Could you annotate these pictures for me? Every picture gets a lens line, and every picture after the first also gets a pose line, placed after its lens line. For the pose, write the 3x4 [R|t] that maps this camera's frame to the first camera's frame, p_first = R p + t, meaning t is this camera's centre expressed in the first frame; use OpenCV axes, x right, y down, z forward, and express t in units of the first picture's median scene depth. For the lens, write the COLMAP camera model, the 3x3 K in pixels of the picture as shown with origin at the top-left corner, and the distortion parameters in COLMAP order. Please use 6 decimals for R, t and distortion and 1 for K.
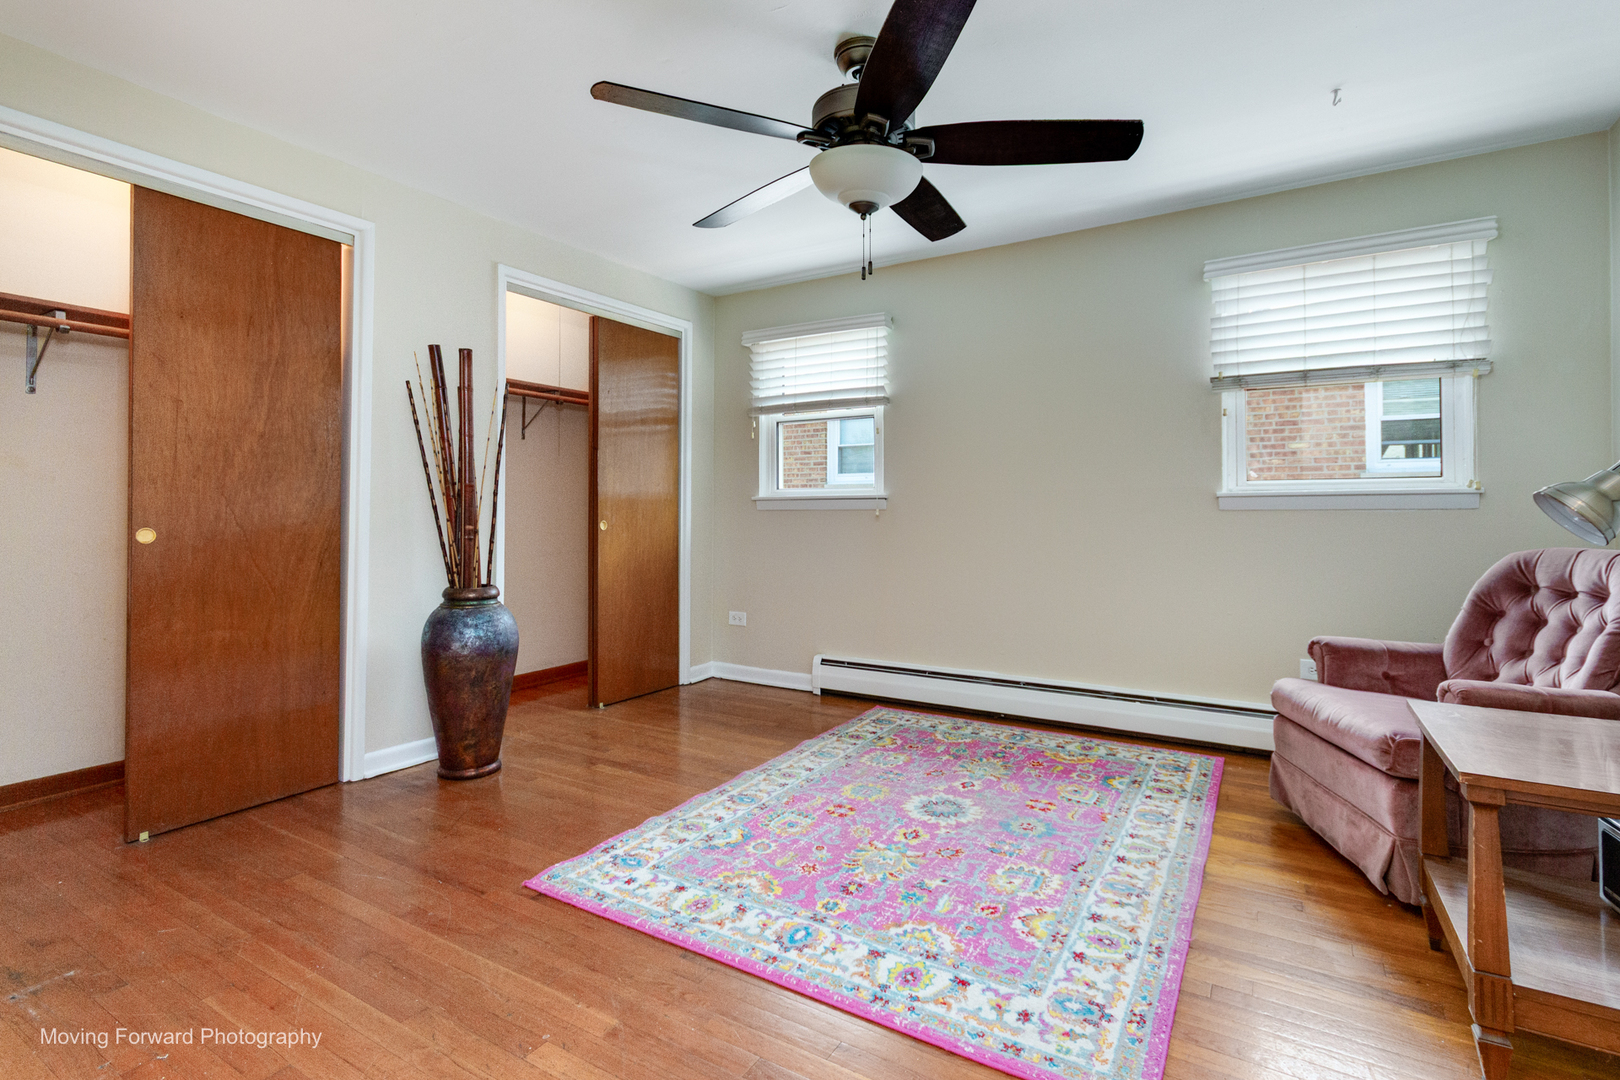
lens RADIAL K [[761.8, 0, 832.5], [0, 761.8, 499.0], [0, 0, 1]] dist [0.001918, 0.004212]
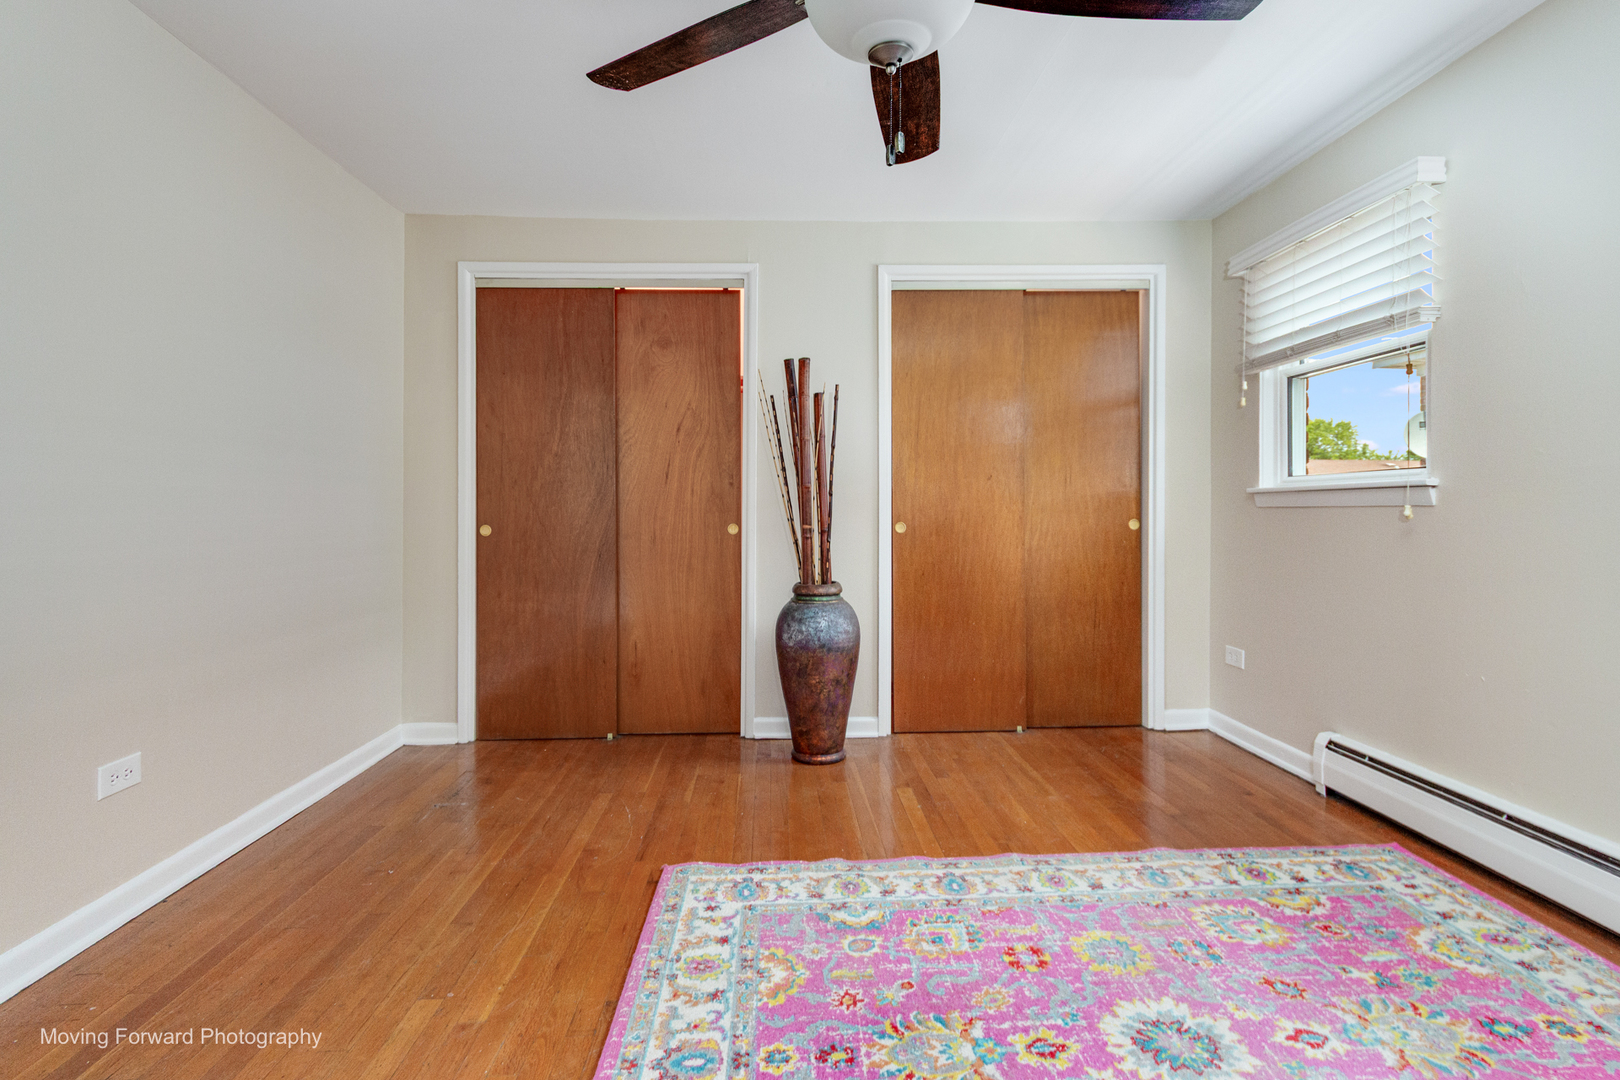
lens RADIAL K [[761.8, 0, 812.1], [0, 761.8, 550.1], [0, 0, 1]] dist [0.001918, 0.004212]
pose [[0.548576, 0.042618, -0.835014, 0.490332], [0.017902, 0.997872, 0.062691, 0.005024], [0.835909, -0.049340, 0.546646, 0.532114]]
